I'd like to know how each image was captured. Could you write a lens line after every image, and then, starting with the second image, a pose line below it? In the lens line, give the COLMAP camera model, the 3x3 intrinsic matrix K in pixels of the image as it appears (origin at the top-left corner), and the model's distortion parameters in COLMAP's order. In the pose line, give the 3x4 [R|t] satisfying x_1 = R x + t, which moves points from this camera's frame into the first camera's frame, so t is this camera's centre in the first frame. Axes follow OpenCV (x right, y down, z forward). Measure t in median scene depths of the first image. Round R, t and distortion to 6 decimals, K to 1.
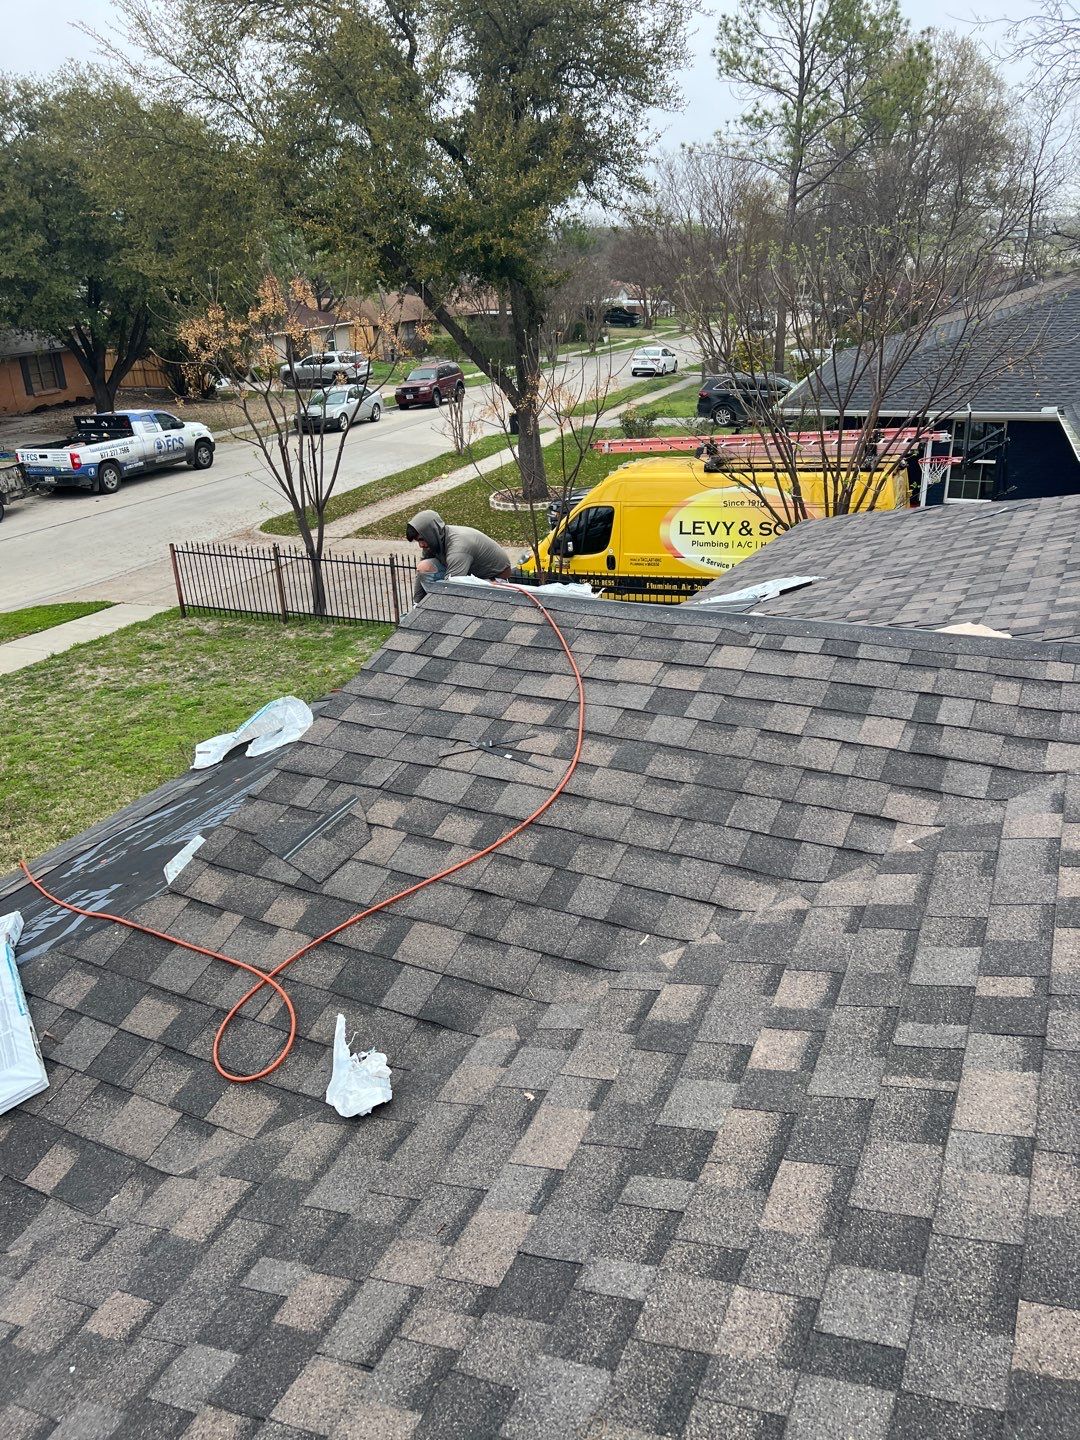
lens RADIAL K [[1093.6, 0, 540.0], [0, 1093.6, 720.0], [0, 0, 1]] dist [0.055284, -0.064049]
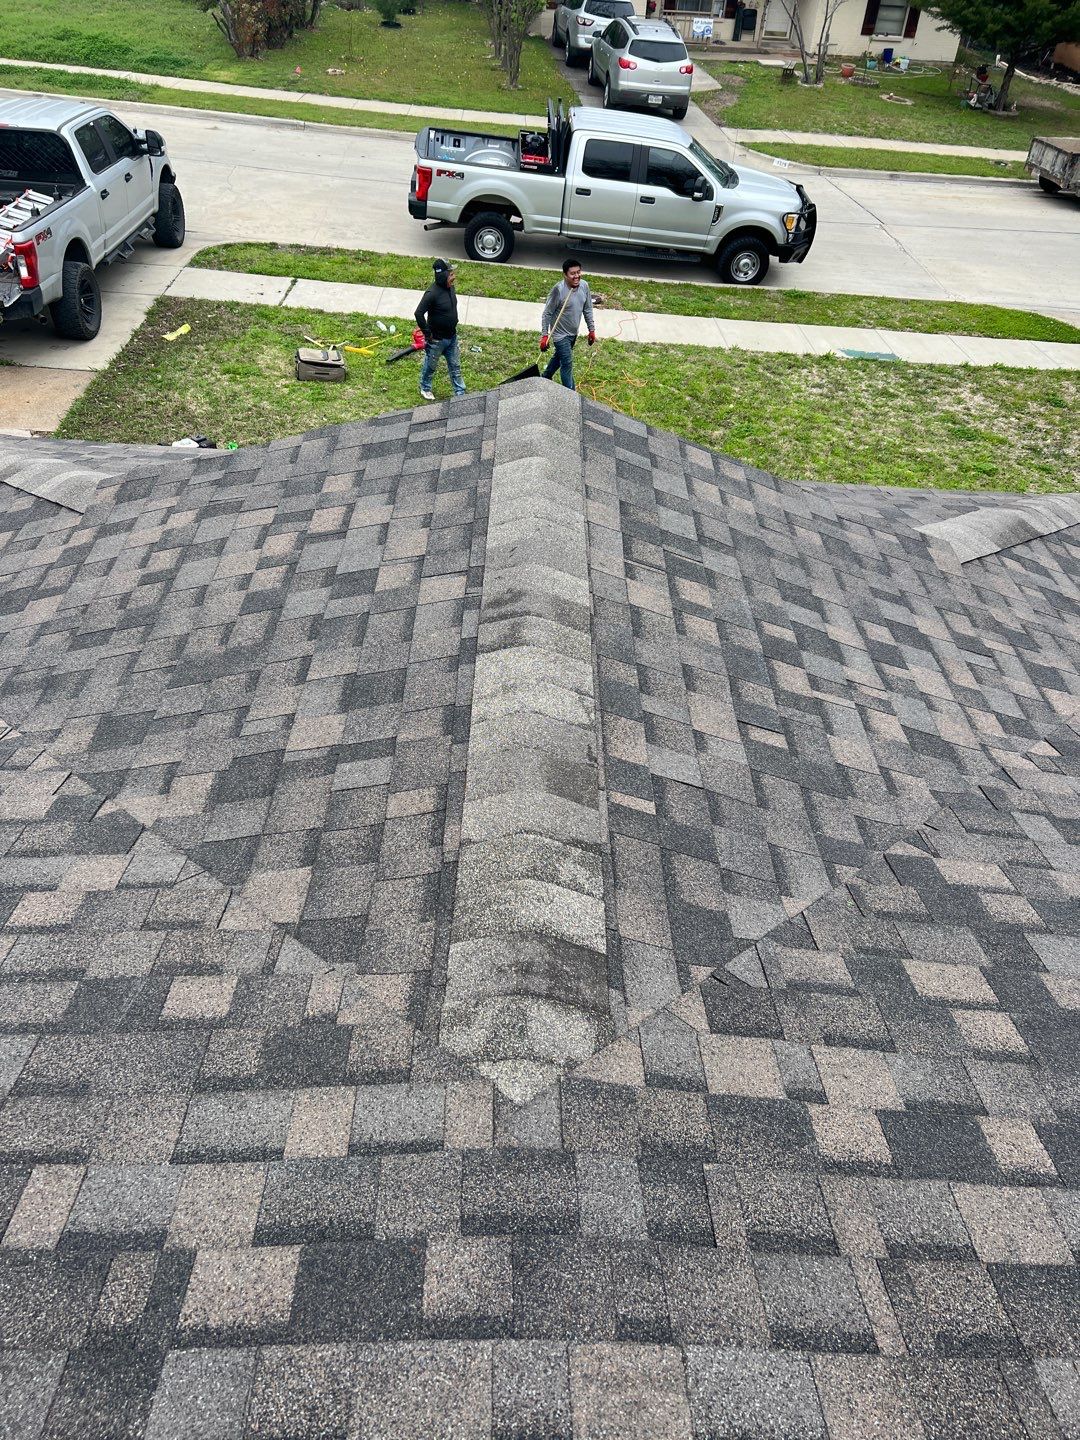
lens RADIAL K [[1093.6, 0, 540.0], [0, 1093.6, 720.0], [0, 0, 1]] dist [0.055284, -0.064049]
pose [[0.449010, 0.616218, -0.647044, 0.243166], [-0.420976, 0.784632, 0.455118, -0.116520], [0.788143, 0.068037, 0.611720, 0.172426]]
